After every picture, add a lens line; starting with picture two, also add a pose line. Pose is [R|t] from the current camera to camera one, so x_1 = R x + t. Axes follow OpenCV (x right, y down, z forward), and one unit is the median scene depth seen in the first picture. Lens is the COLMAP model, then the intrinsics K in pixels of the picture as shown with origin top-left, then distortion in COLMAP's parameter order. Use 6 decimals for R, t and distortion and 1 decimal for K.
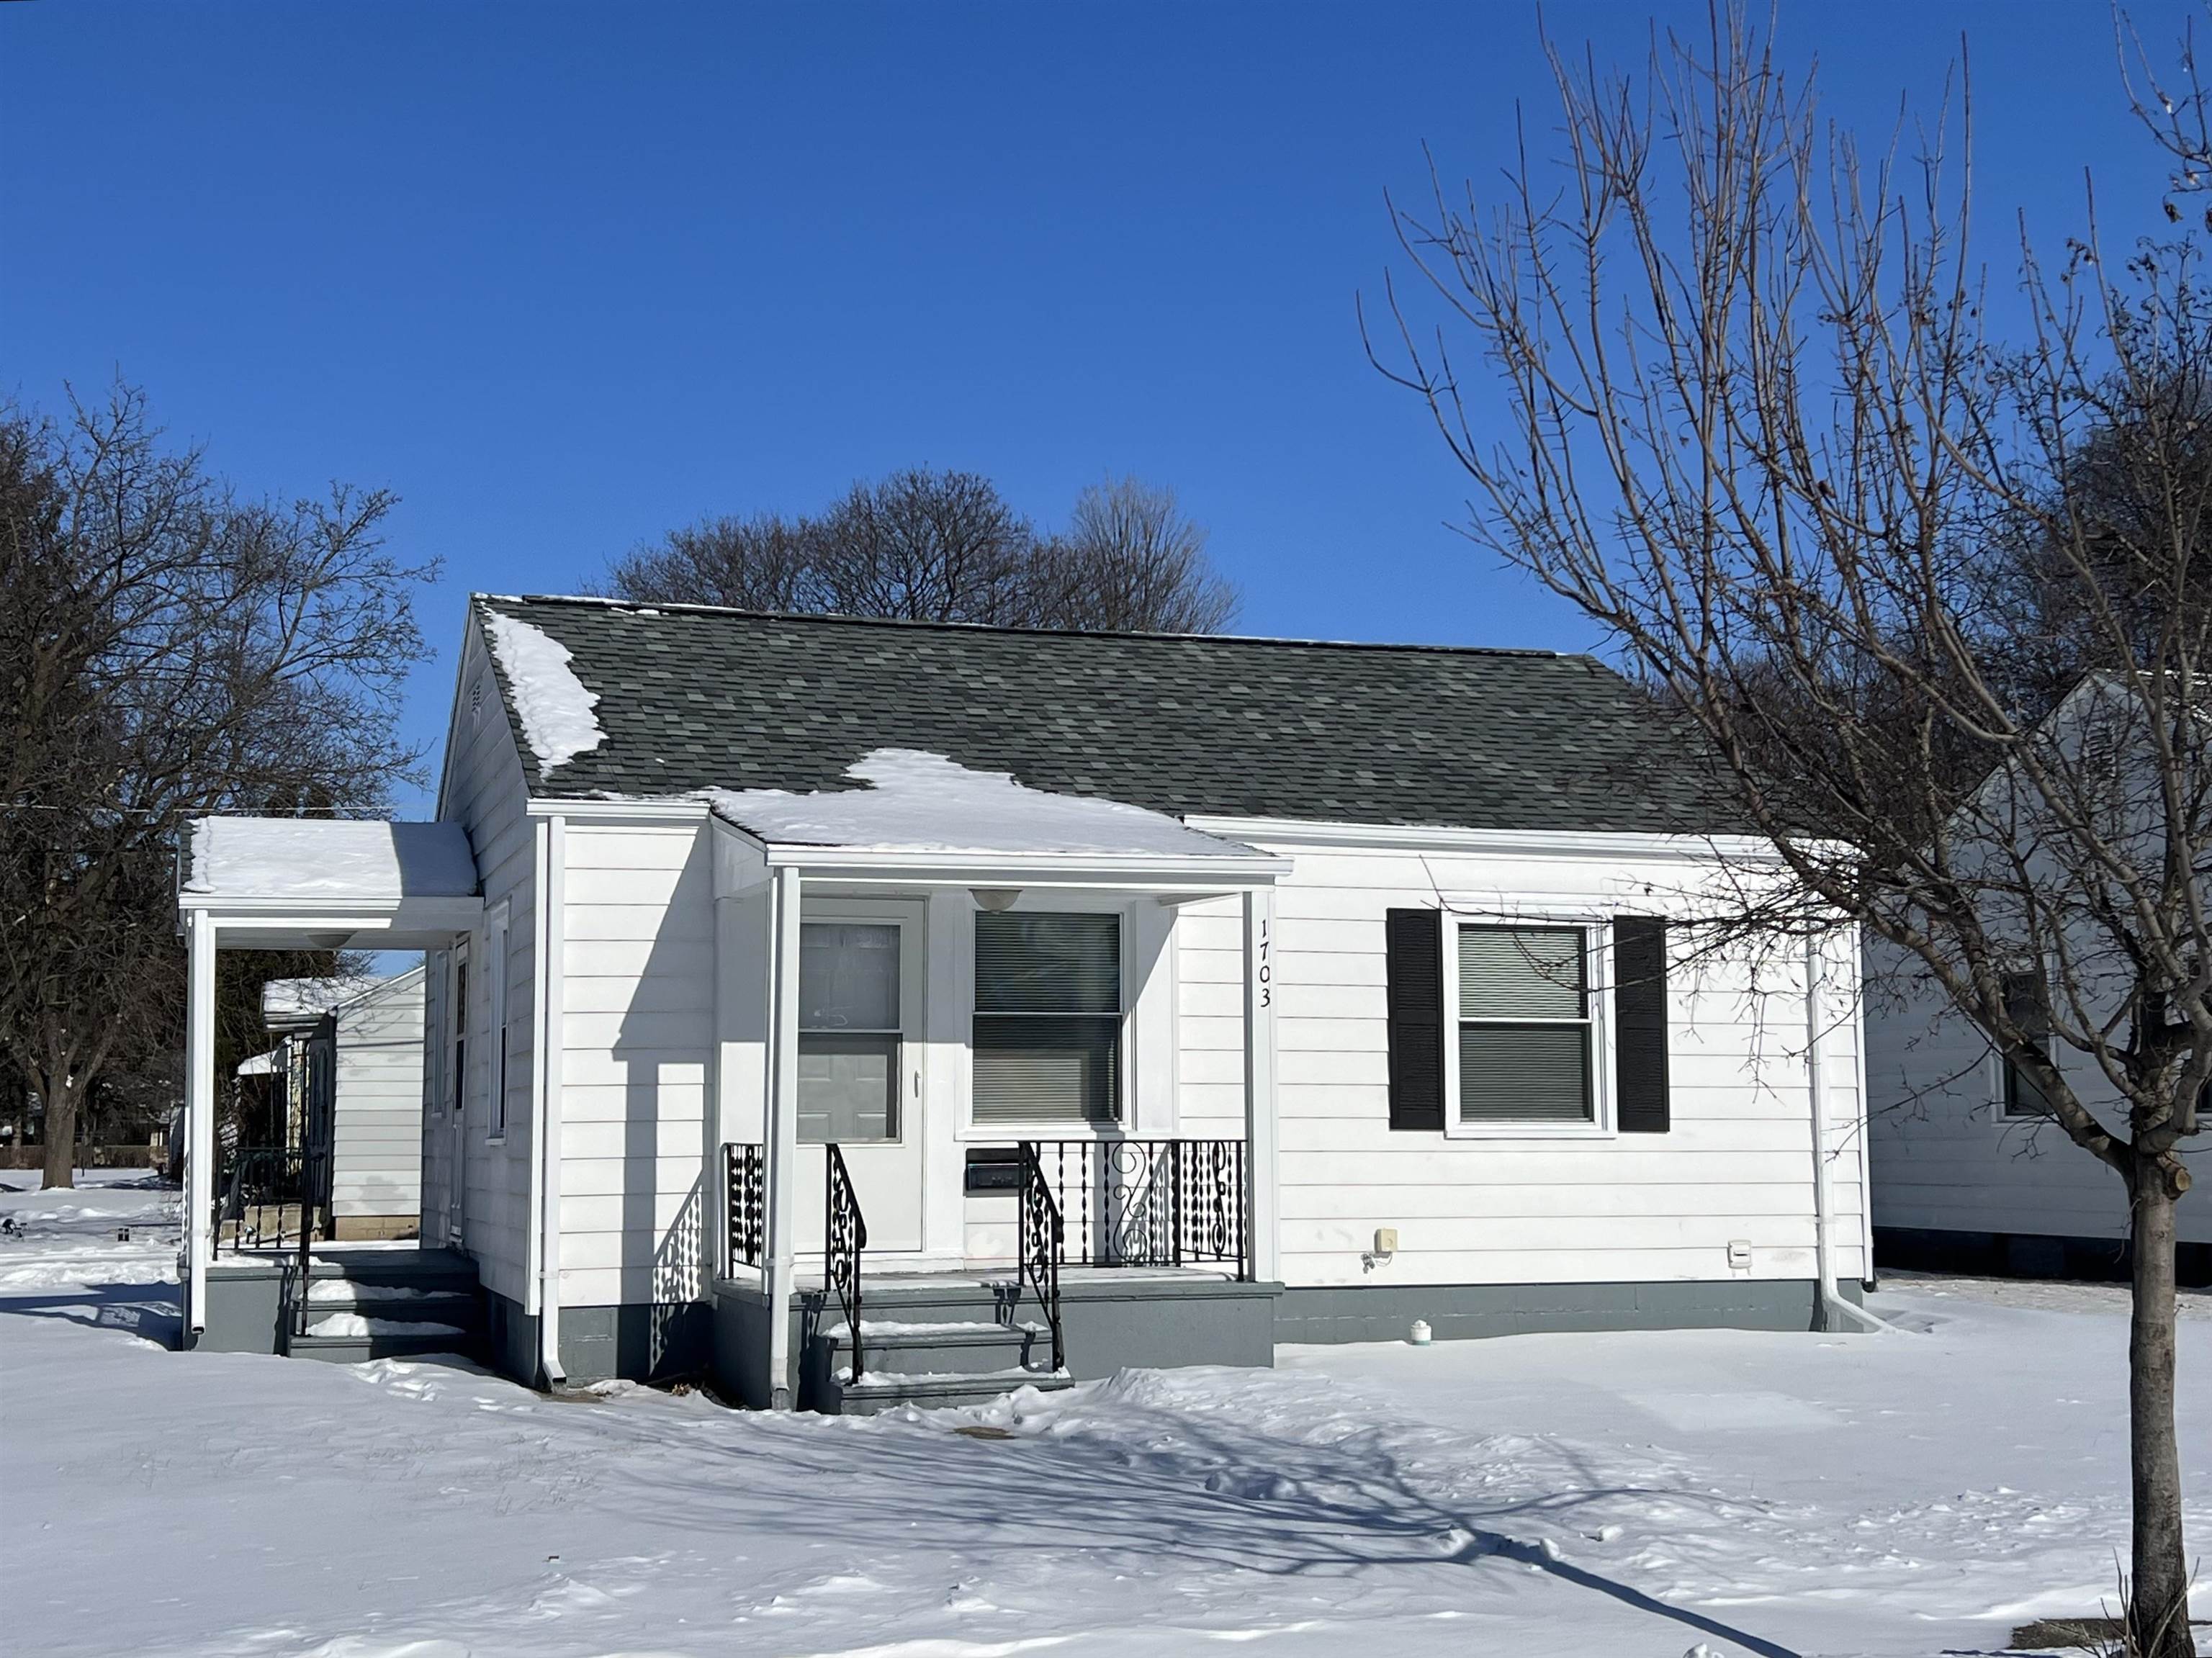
lens RADIAL K [[2683.8, 0, 1106.0], [0, 2683.8, 829.0], [0, 0, 1]] dist [0.075760, -0.020596]
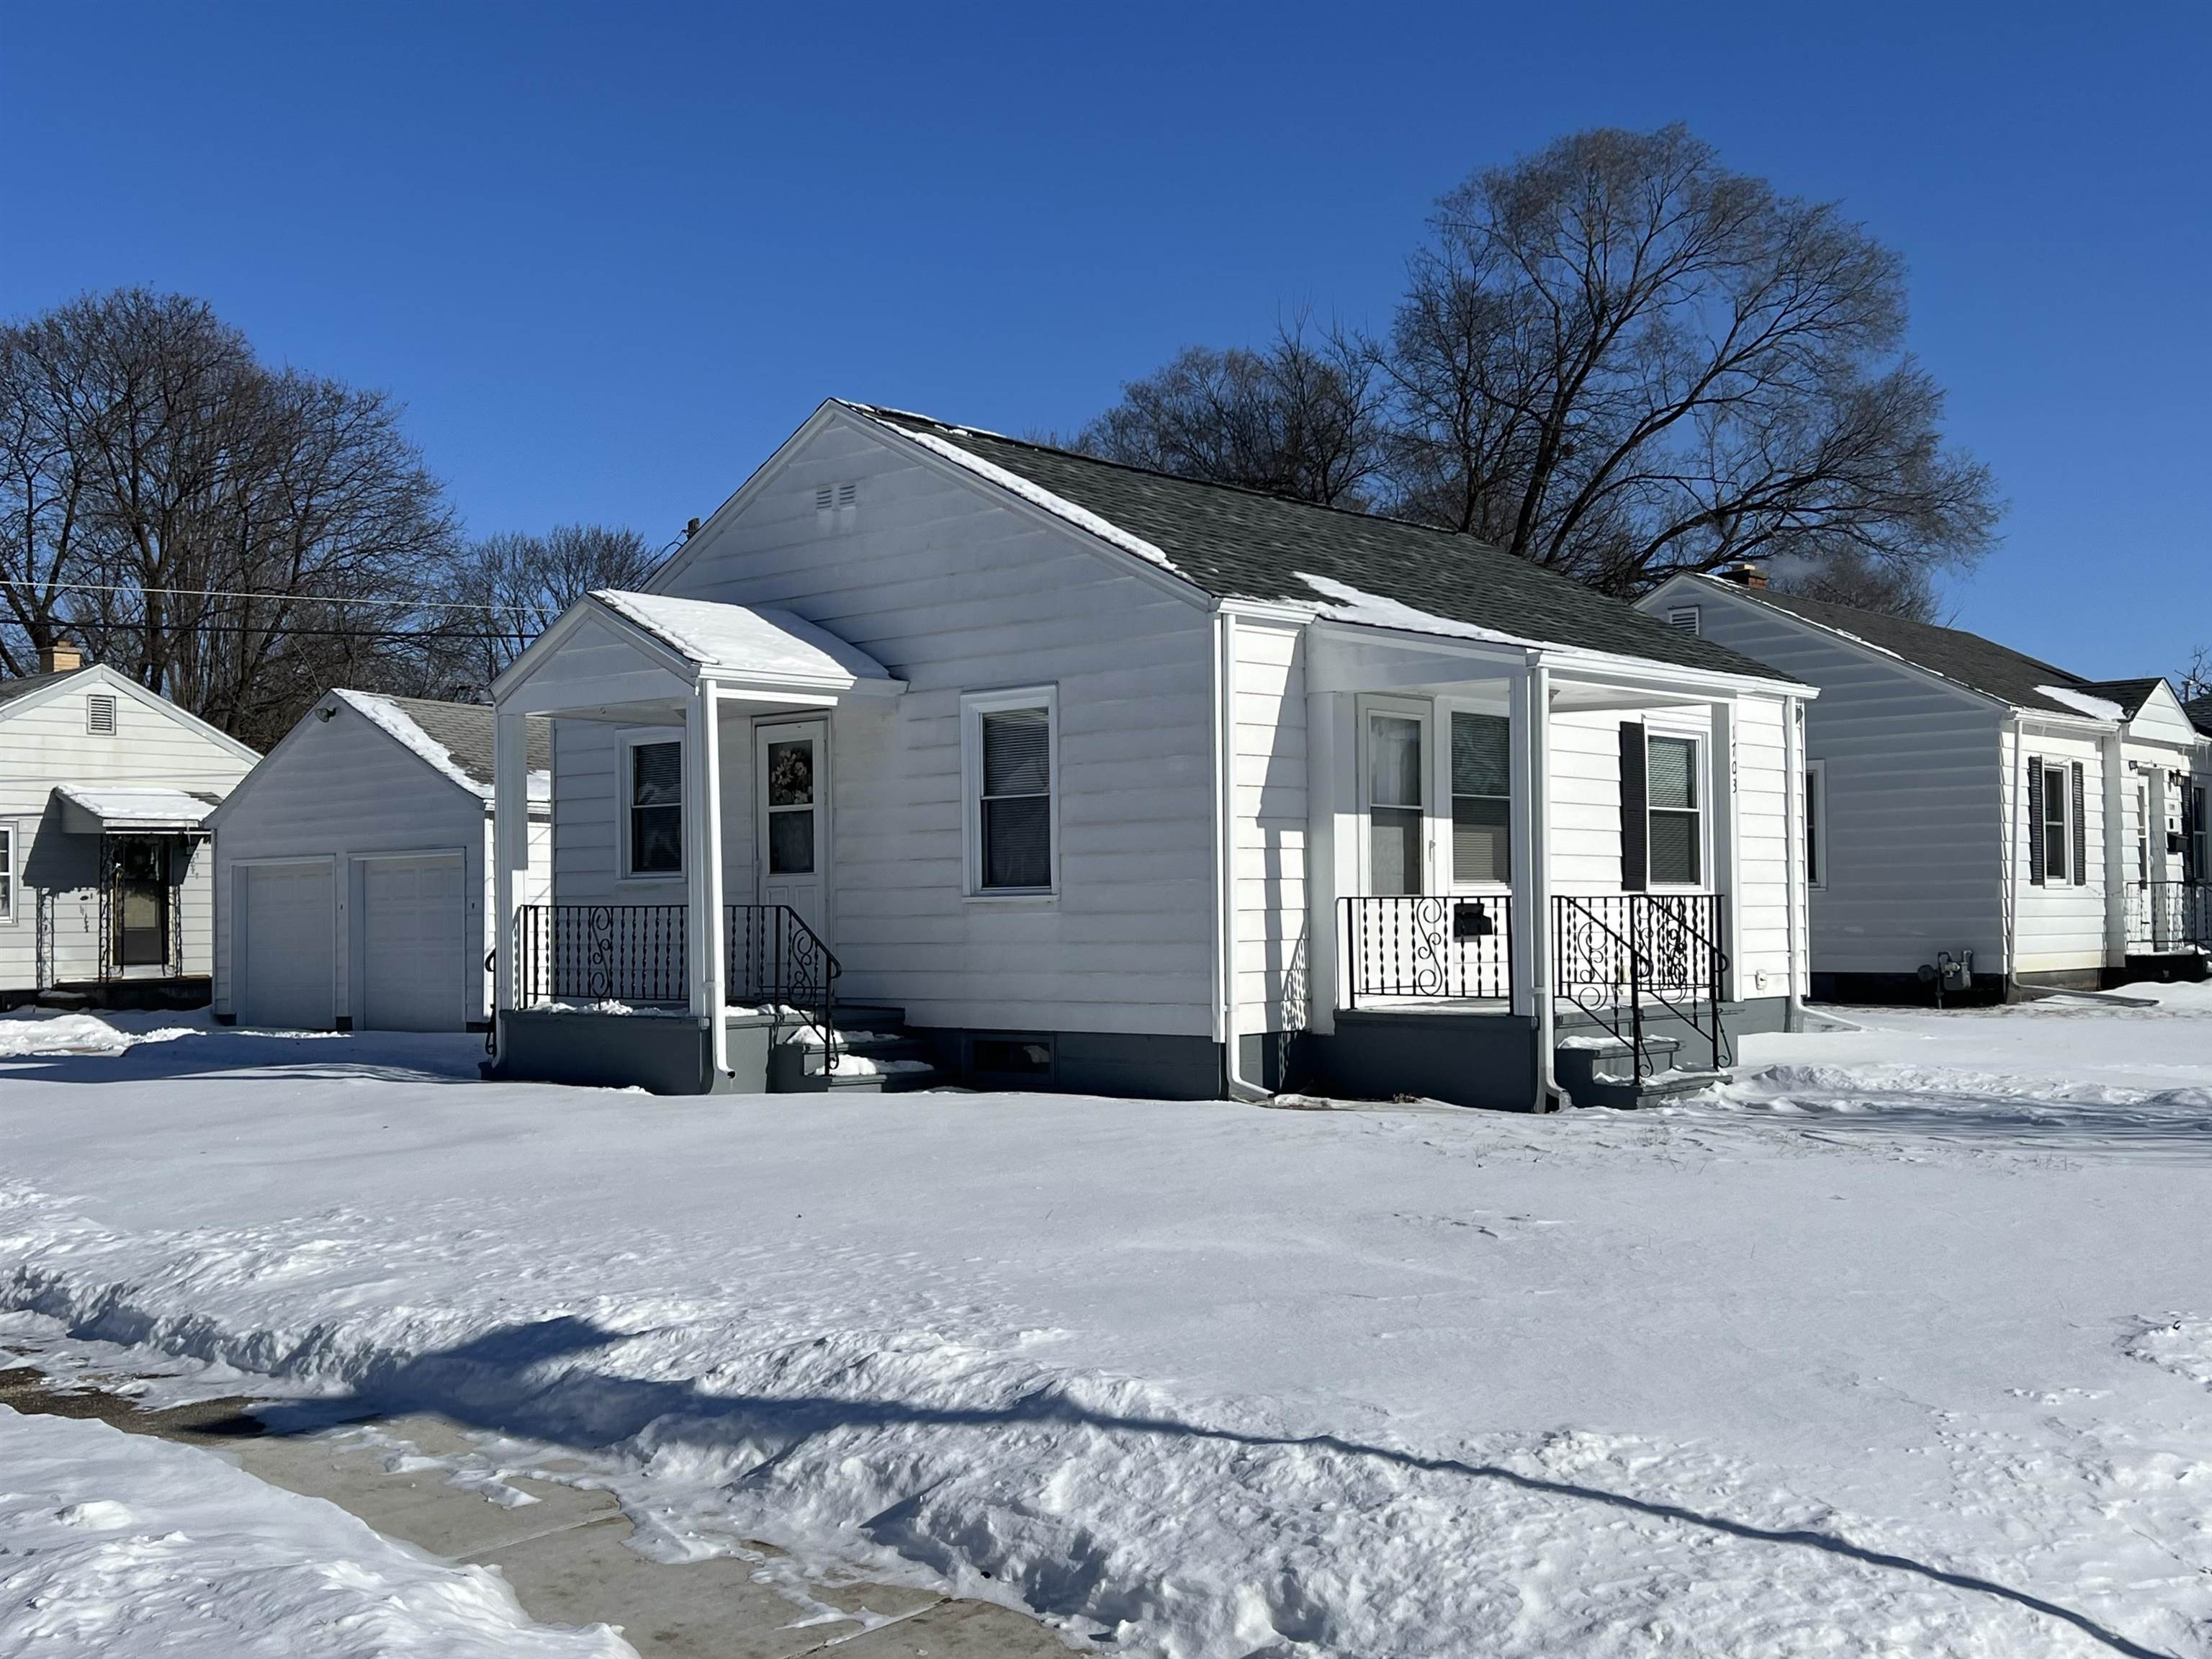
lens RADIAL K [[2225.3, 0, 1106.0], [0, 2225.3, 829.5], [0, 0, 1]] dist [0.008738, 0.002674]
pose [[0.869508, 0.014994, 0.493692, -0.654080], [-0.049822, 0.997104, 0.057465, 0.031626], [-0.491400, -0.074563, 0.867736, 0.176417]]
